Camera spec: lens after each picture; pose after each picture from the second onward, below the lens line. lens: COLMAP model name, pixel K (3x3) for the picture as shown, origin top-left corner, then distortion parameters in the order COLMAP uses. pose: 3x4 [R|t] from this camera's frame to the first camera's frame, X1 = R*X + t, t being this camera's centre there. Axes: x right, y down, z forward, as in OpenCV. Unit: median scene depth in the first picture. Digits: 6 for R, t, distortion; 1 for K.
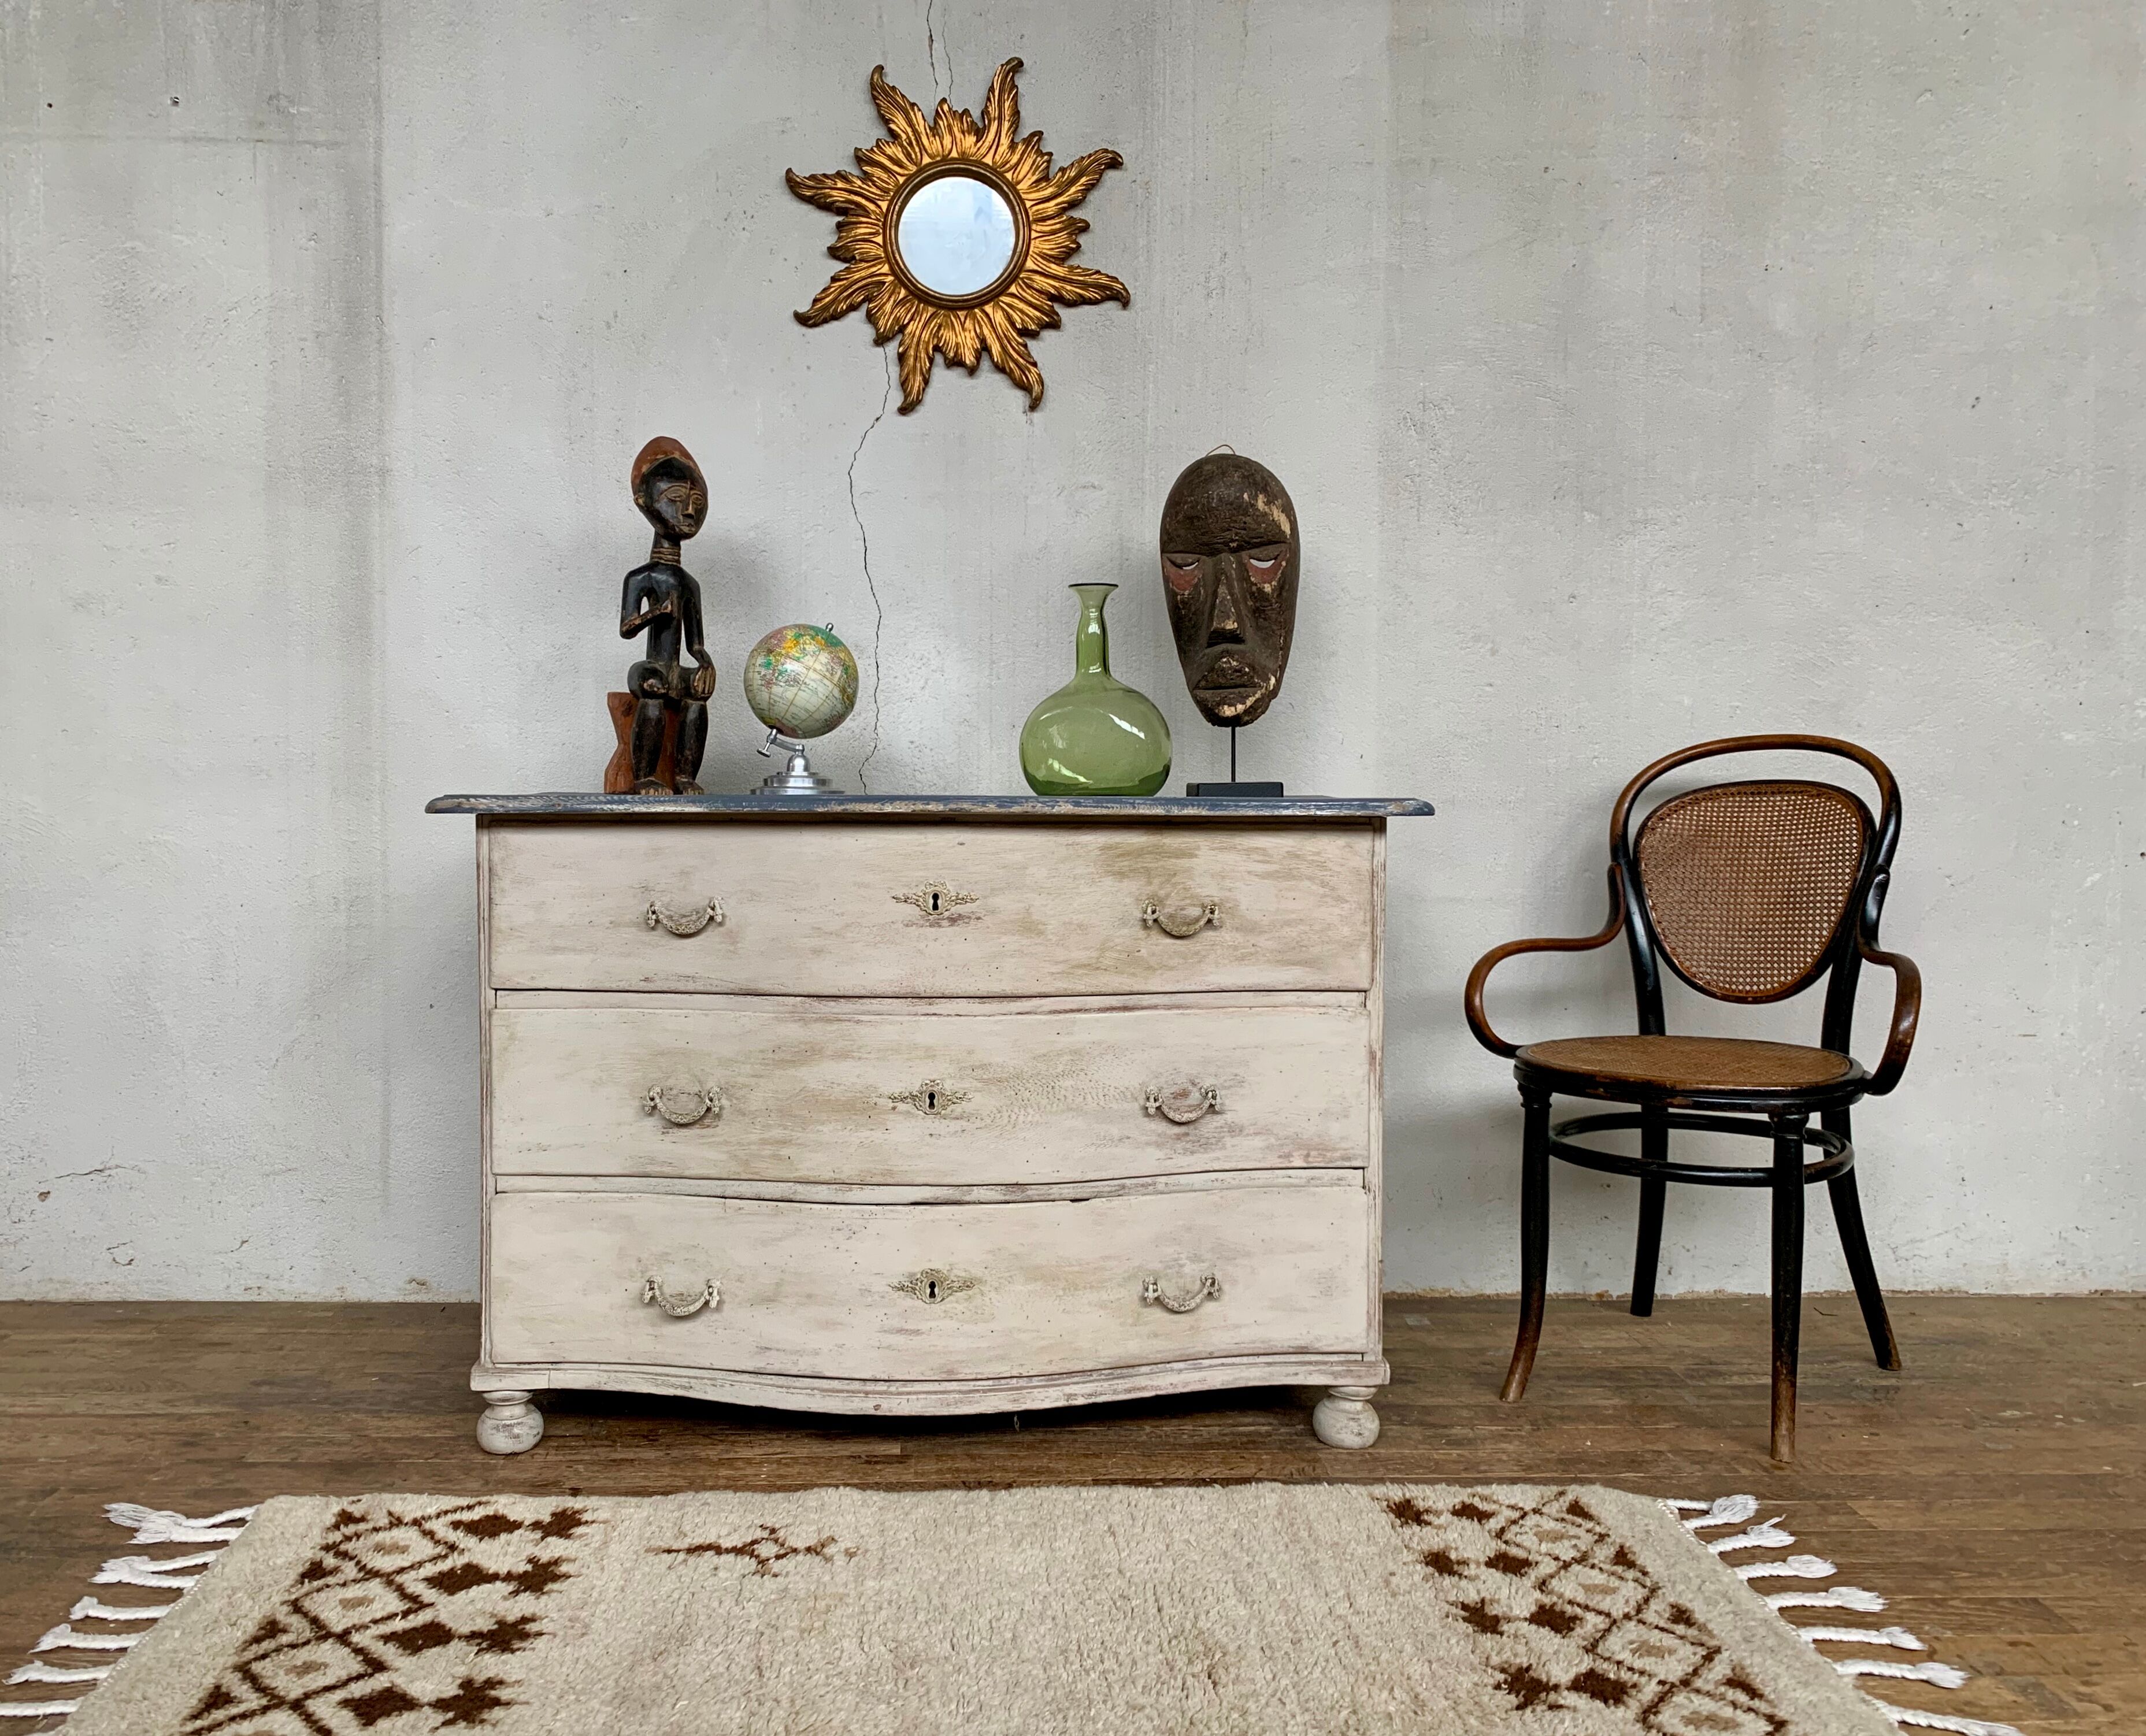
lens RADIAL K [[1767.2, 0, 975.0], [0, 1767.2, 857.3], [0, 0, 1]] dist [0.137856, -0.308194]
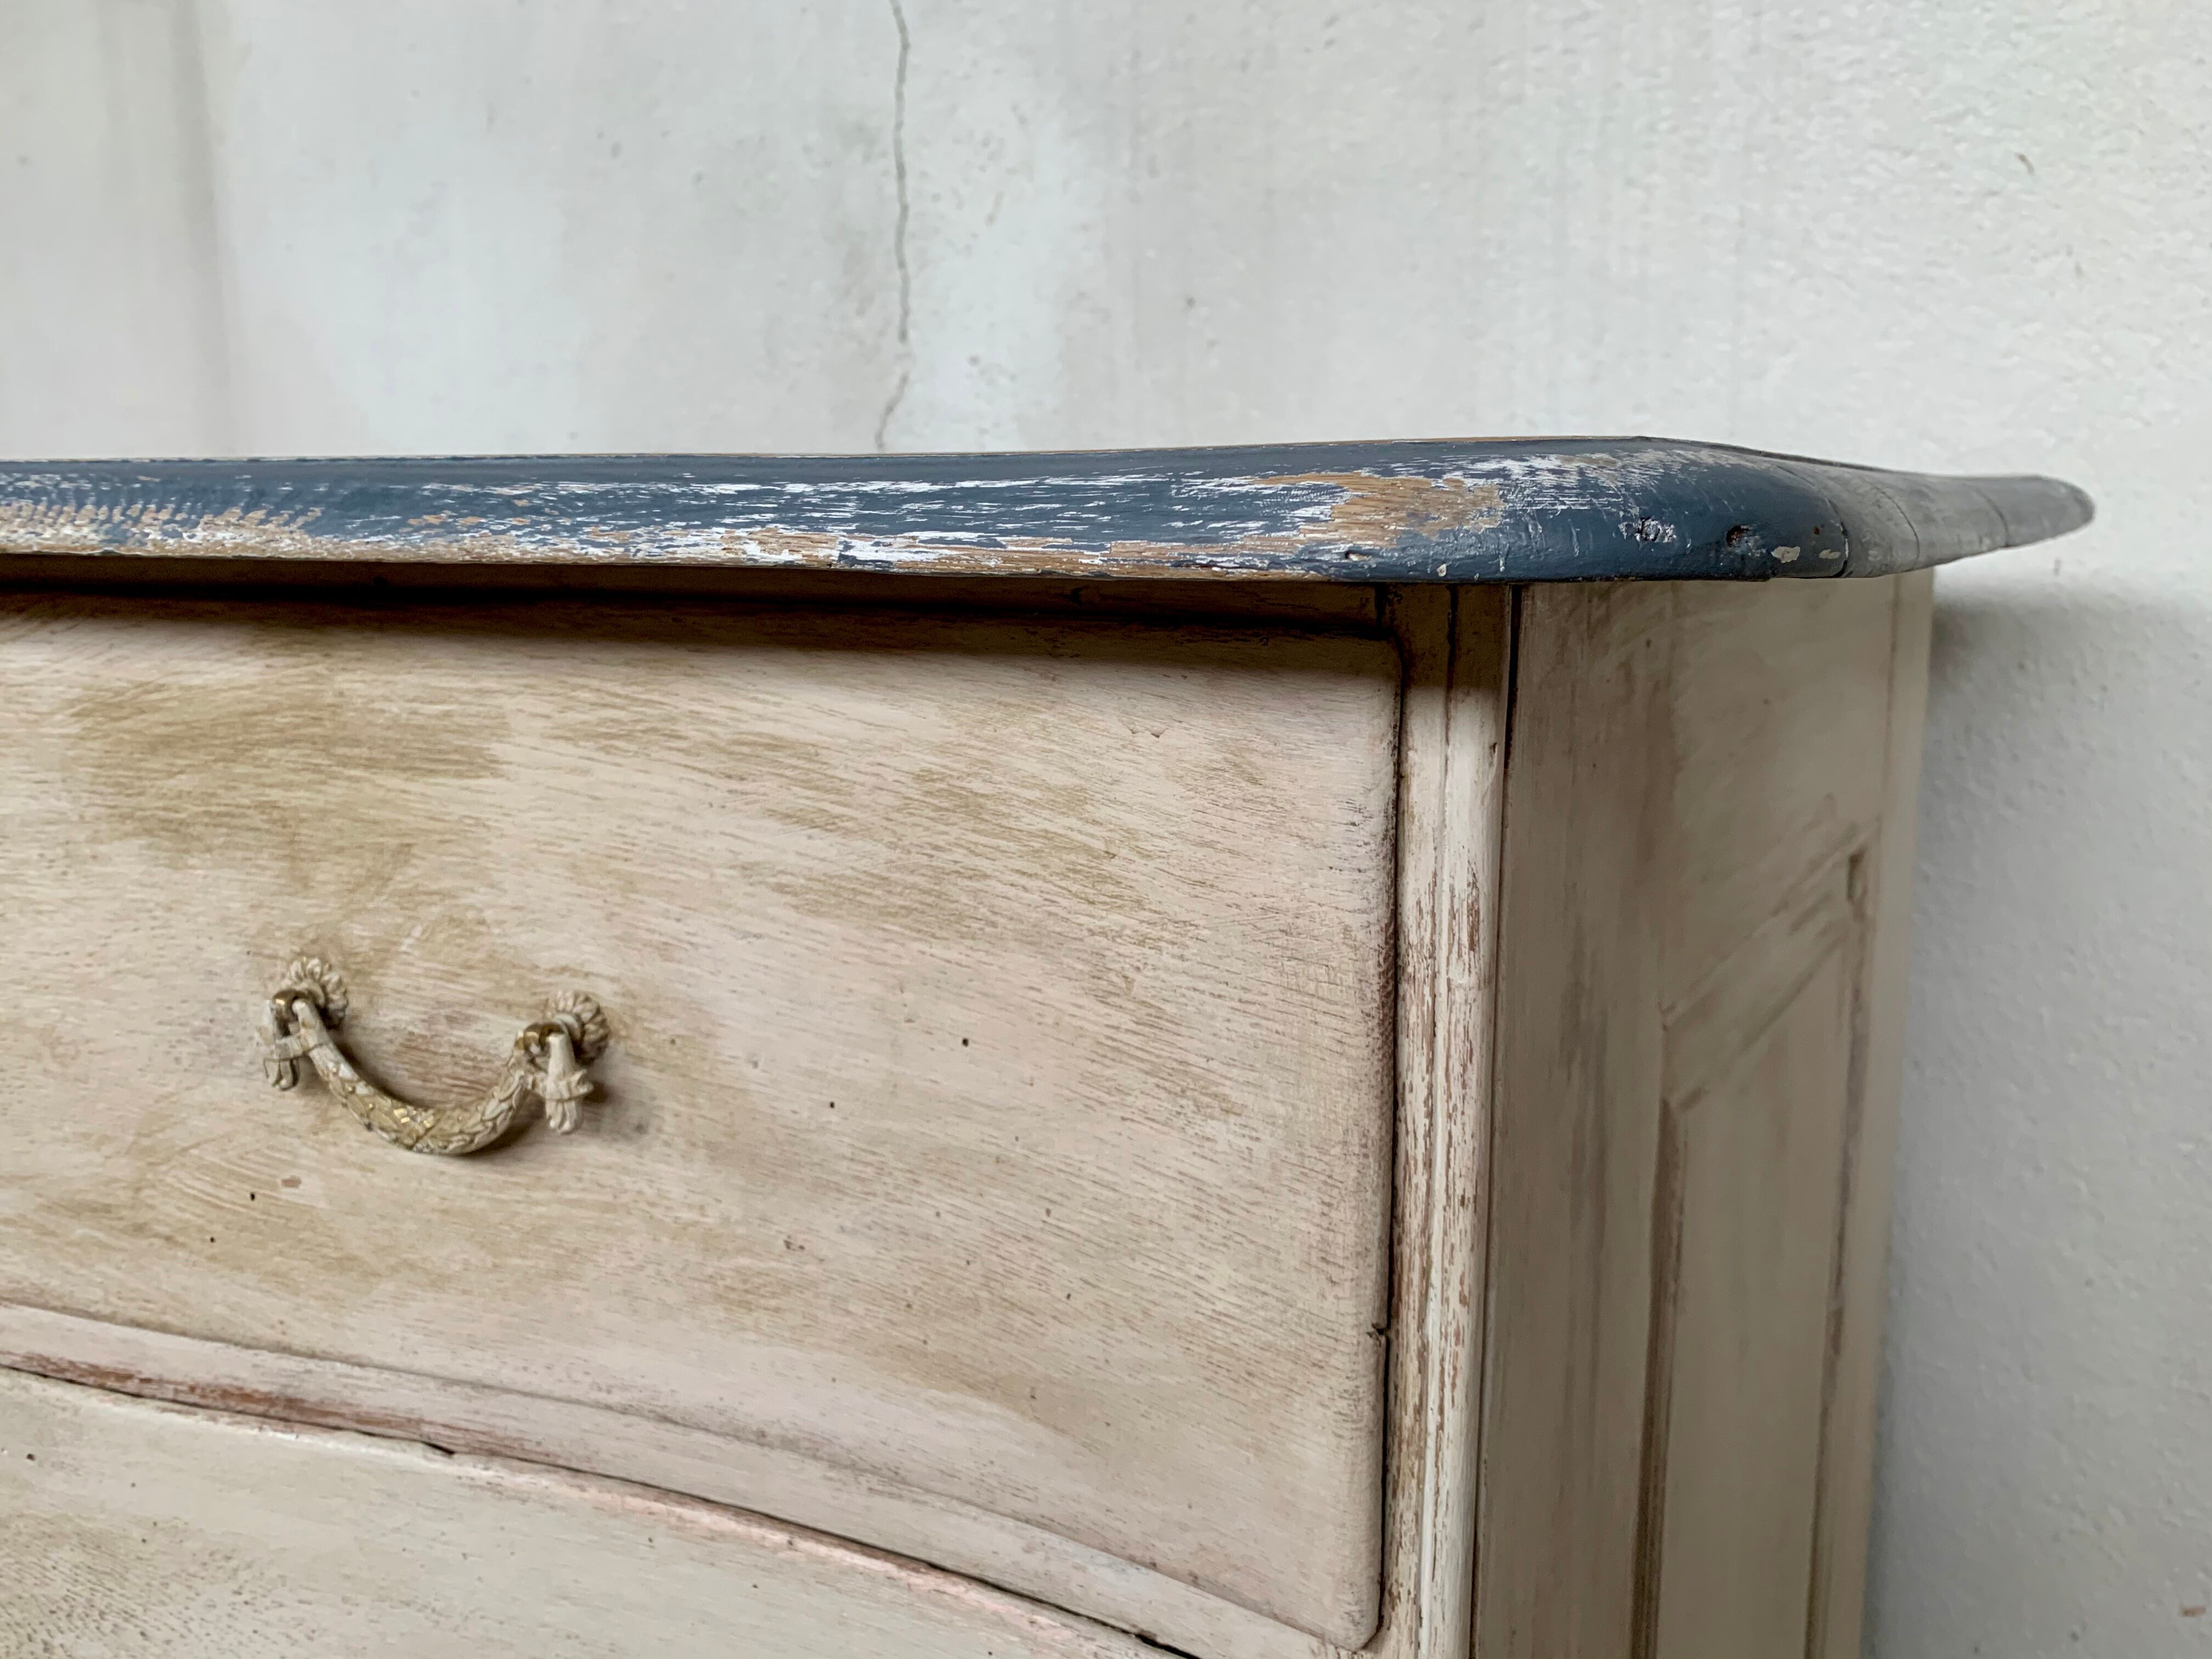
lens RADIAL K [[1696.1, 0, 1100.2], [0, 1696.1, 811.1], [0, 0, 1]] dist [0.071246, -0.101871]
pose [[0.825747, 0.093744, -0.556196, 0.285658], [-0.016034, 0.989595, 0.142987, -0.023886], [0.563813, -0.109153, 0.818658, 0.879961]]
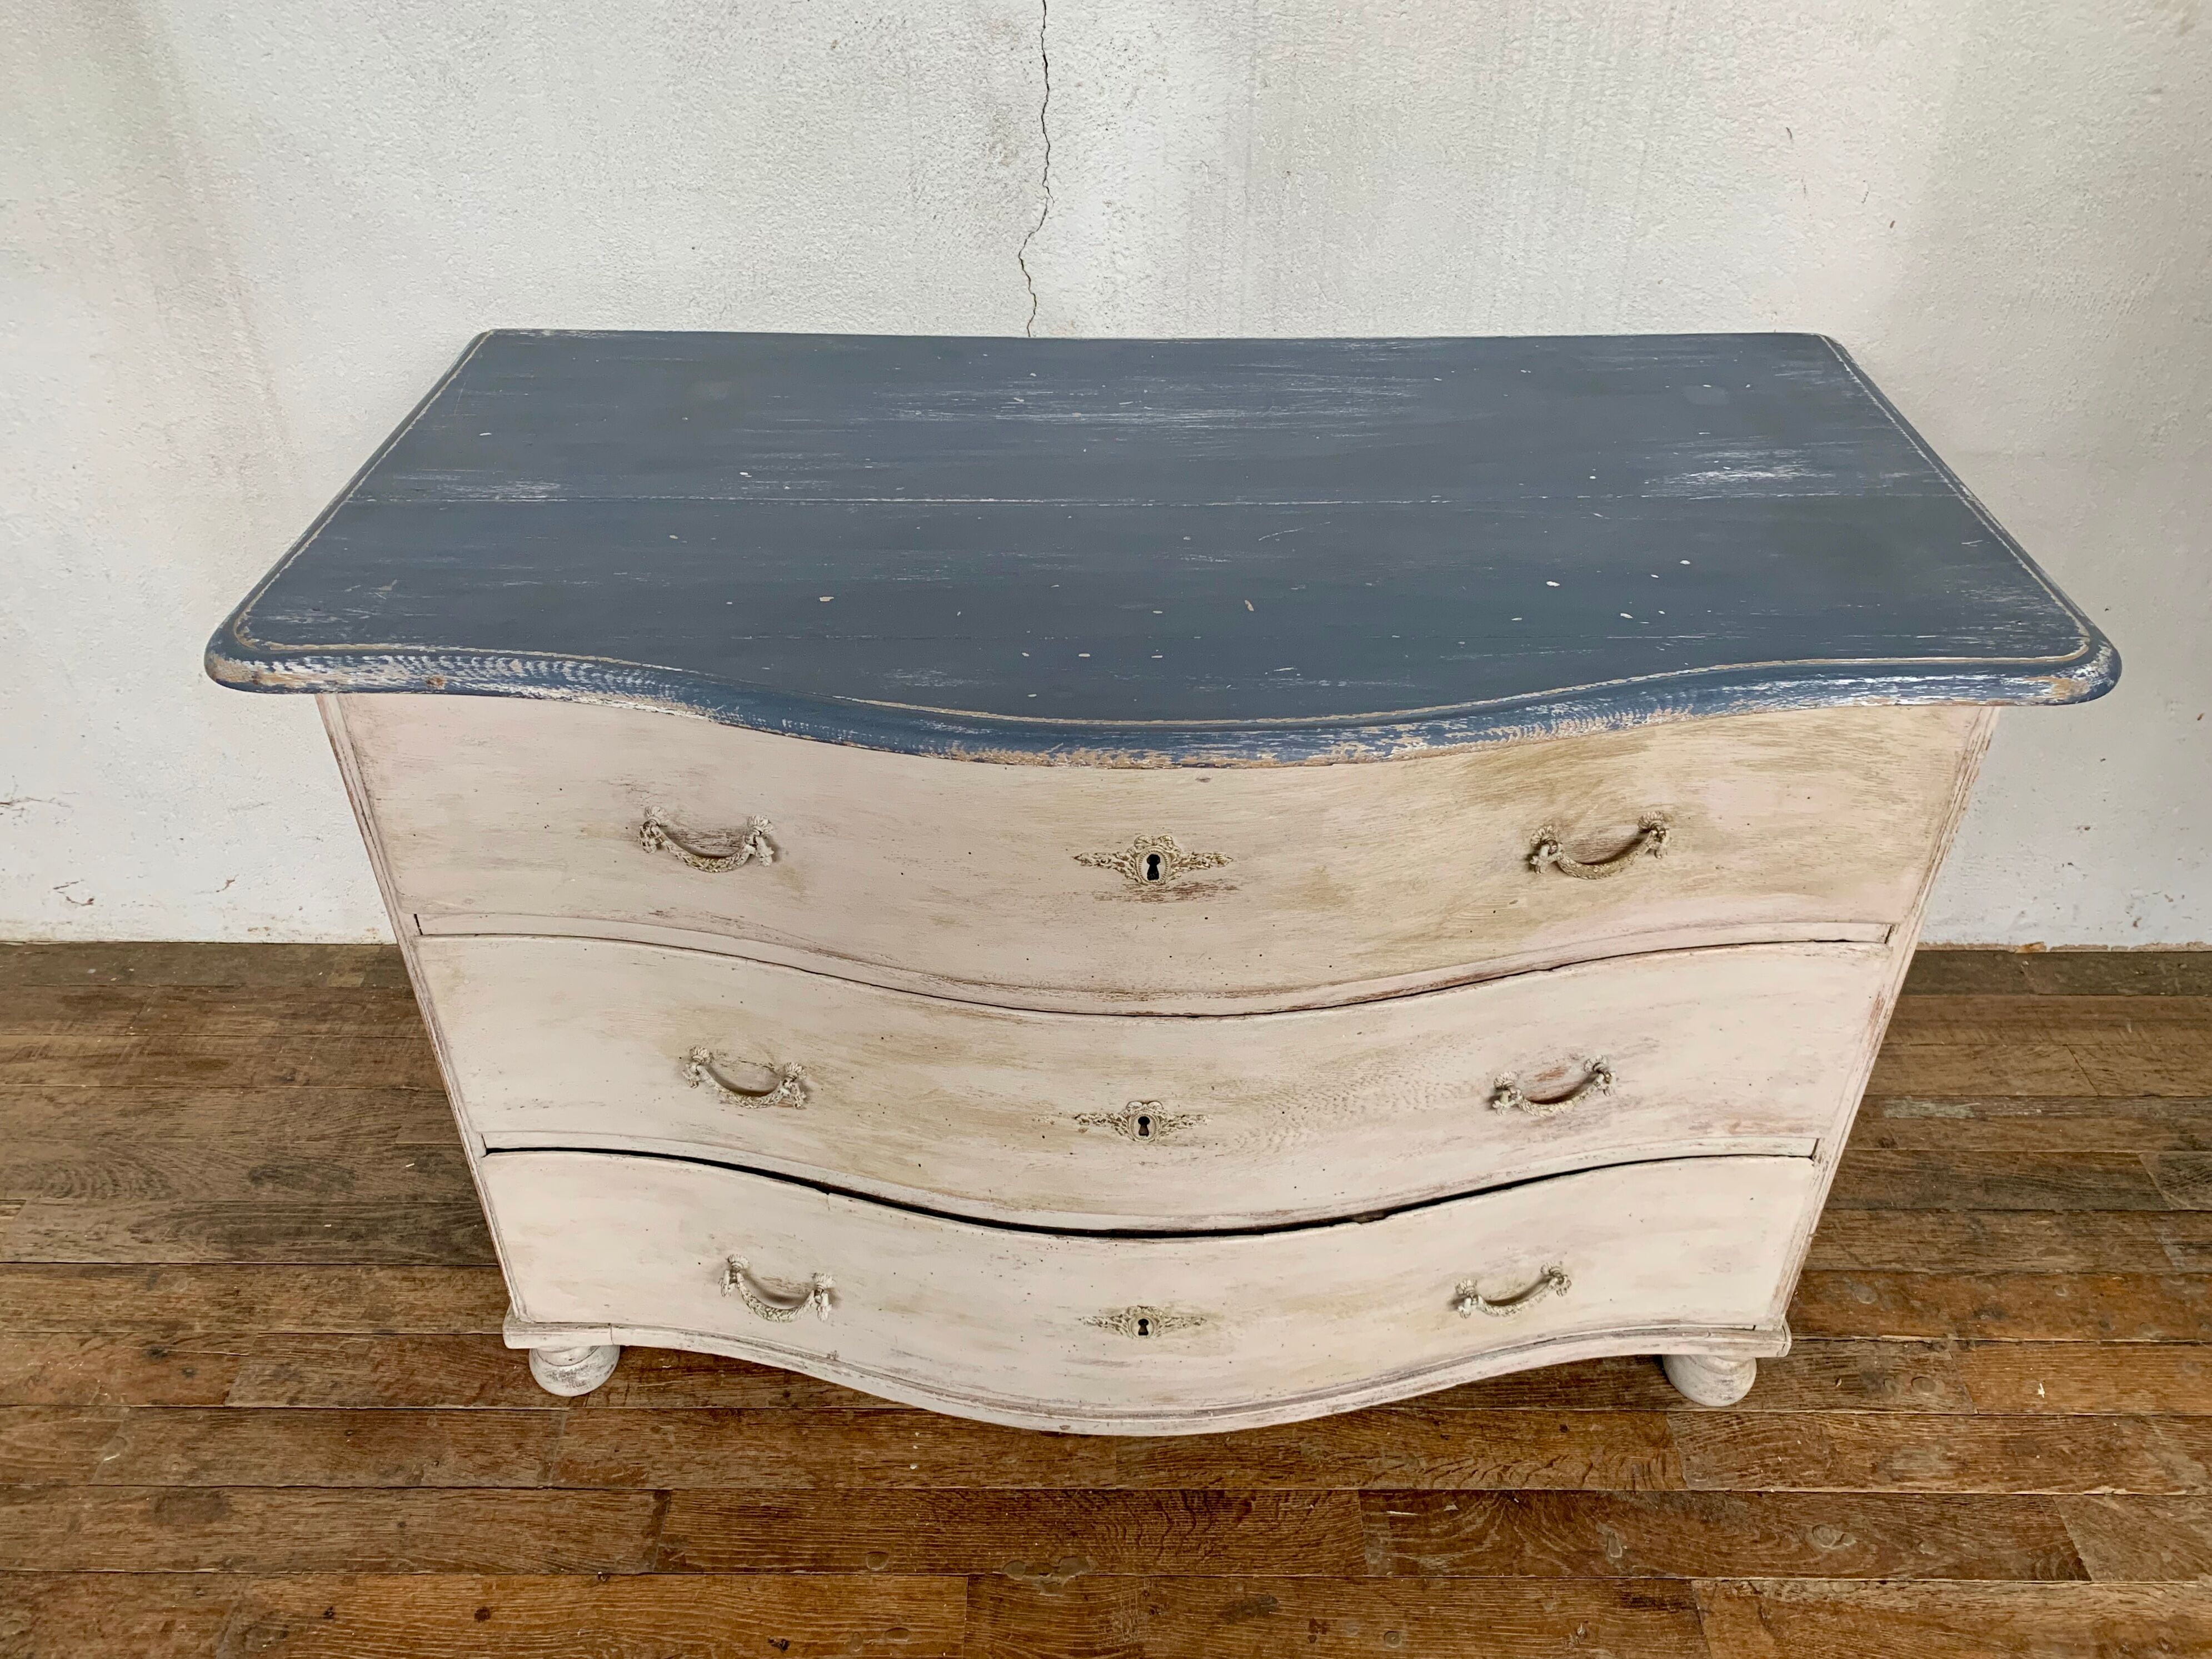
lens RADIAL K [[1696.0, 0, 1100.2], [0, 1696.0, 811.1], [0, 0, 1]] dist [0.071246, -0.101871]
pose [[0.999184, 0.016518, -0.036861, -0.019160], [0.006481, 0.835174, 0.549947, -0.267522], [0.039869, -0.549737, 0.834386, 0.553477]]
